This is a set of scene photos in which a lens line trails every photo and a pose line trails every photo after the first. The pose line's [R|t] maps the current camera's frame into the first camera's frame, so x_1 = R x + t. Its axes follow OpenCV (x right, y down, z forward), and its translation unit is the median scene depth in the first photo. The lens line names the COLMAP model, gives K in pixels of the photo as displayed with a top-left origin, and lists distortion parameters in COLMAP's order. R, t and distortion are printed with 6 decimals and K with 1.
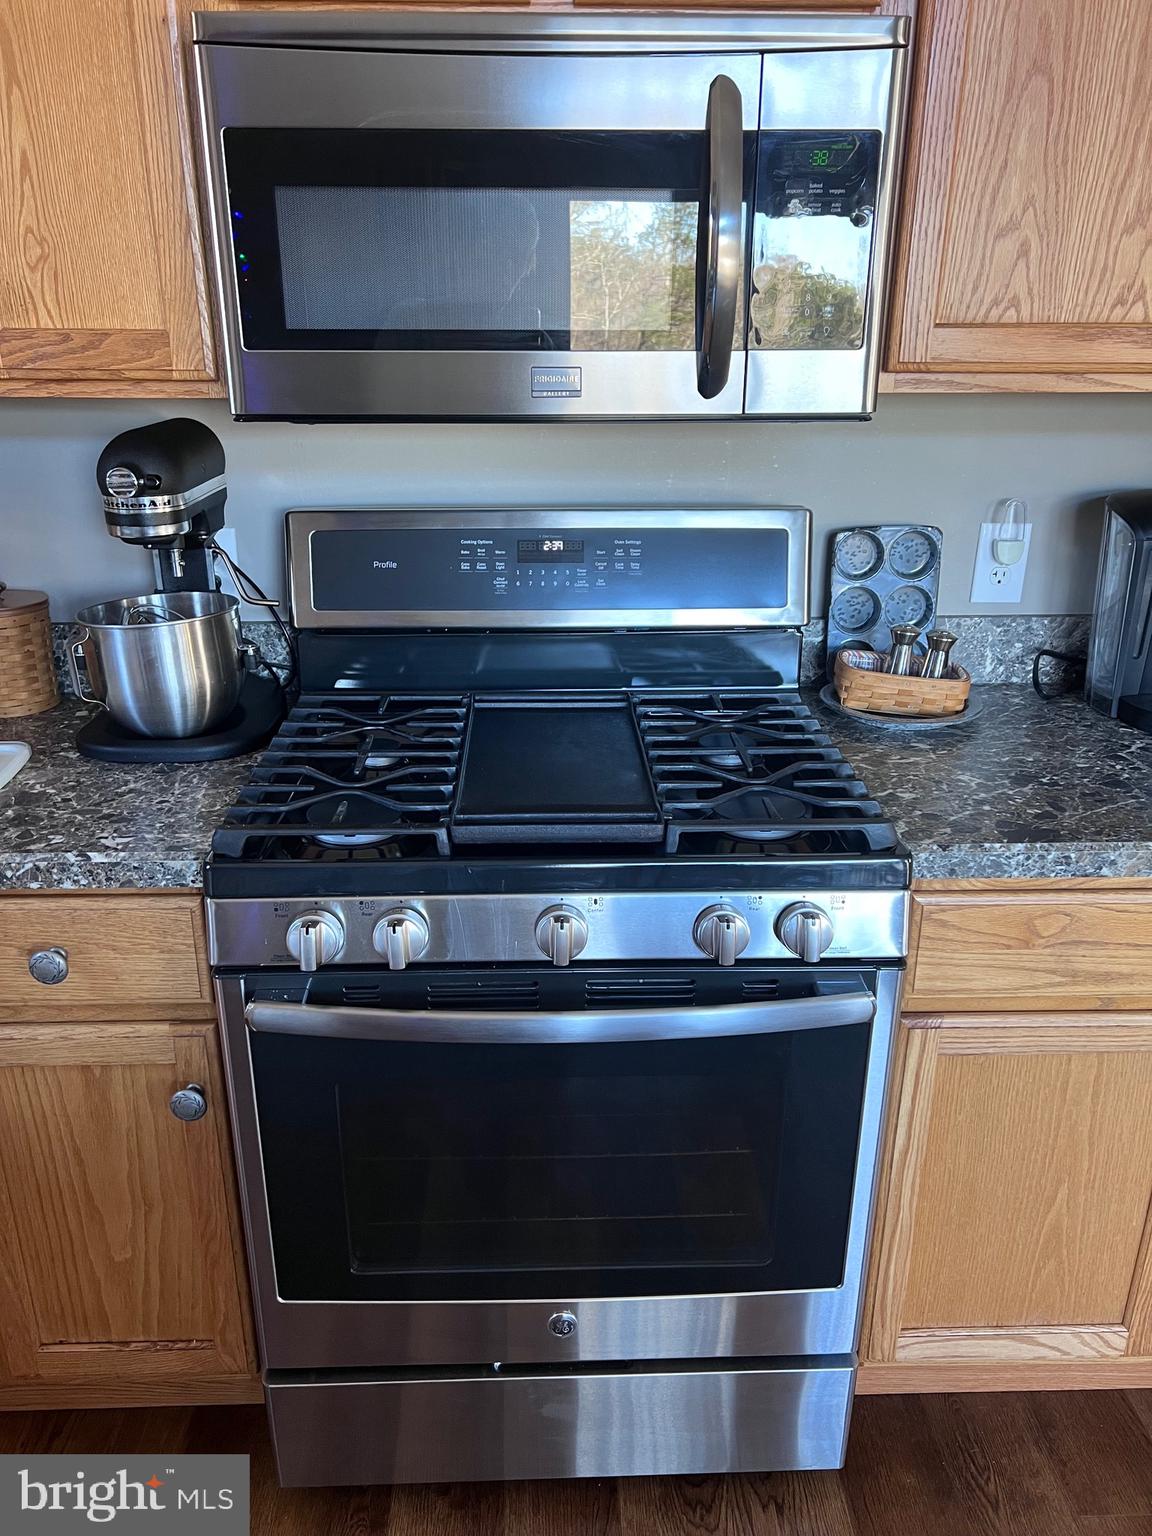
lens RADIAL K [[1138.5, 0, 571.6], [0, 1138.5, 778.9], [0, 0, 1]] dist [0.050943, -0.060819]
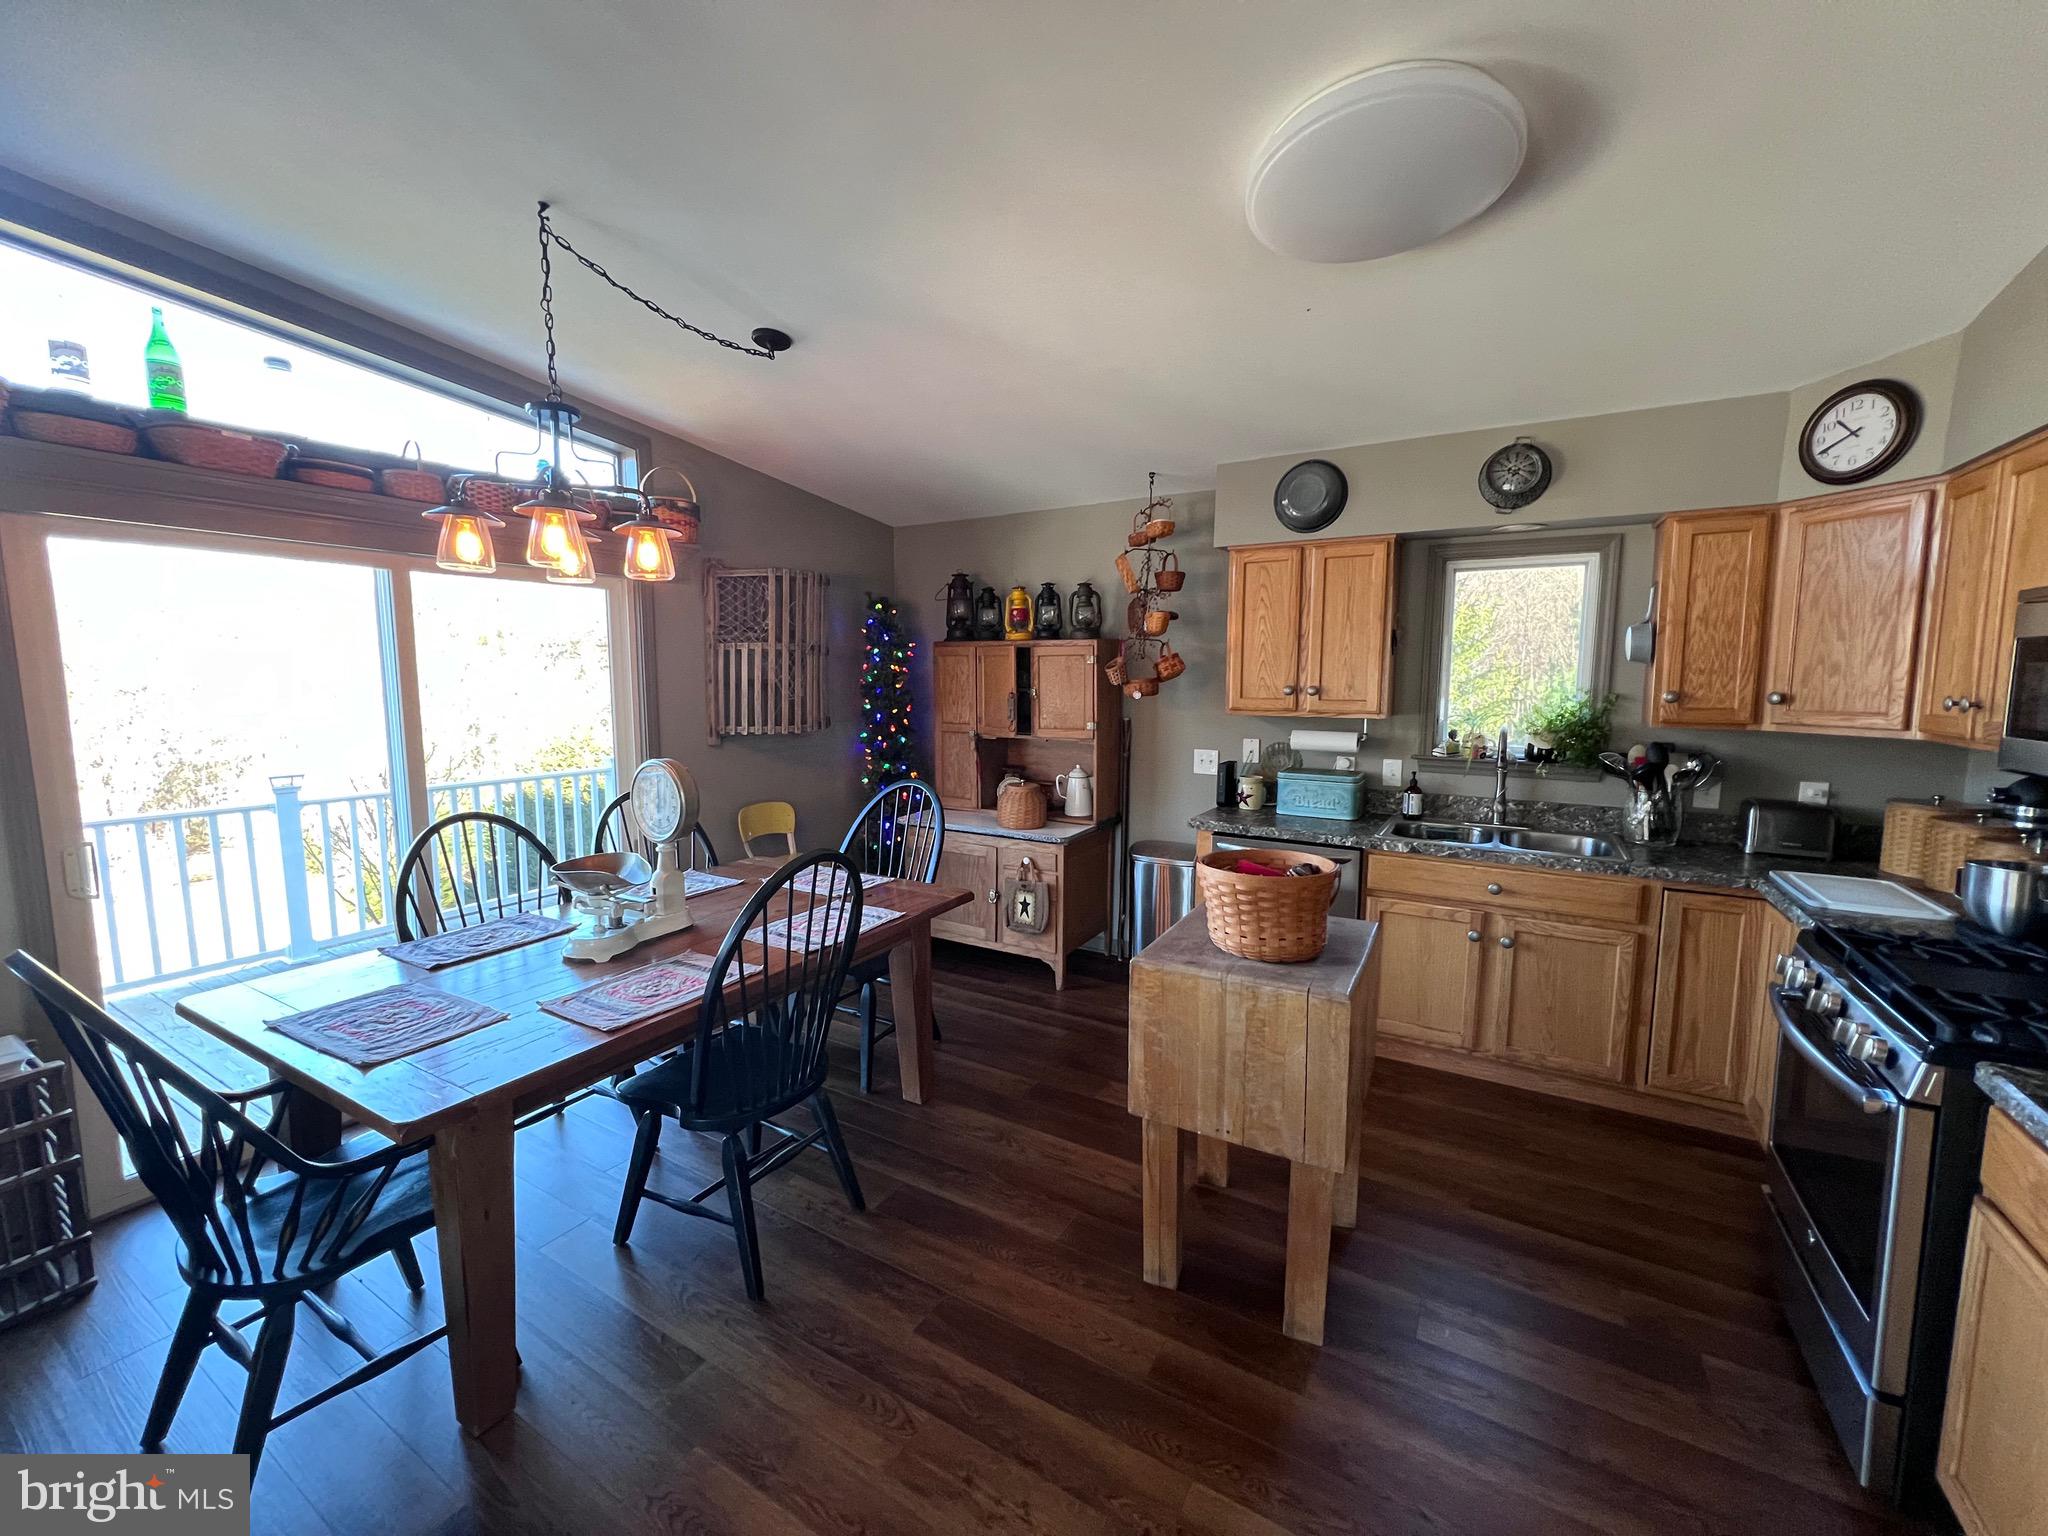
lens RADIAL K [[812.7, 0, 1020.0], [0, 812.7, 768.4], [0, 0, 1]] dist [-0.010015, 0.001799]
pose [[-0.545823, 0.095419, -0.832450, 1.722843], [-0.299101, 0.905853, 0.299948, -0.217375], [0.782698, 0.412705, -0.465895, 0.308829]]
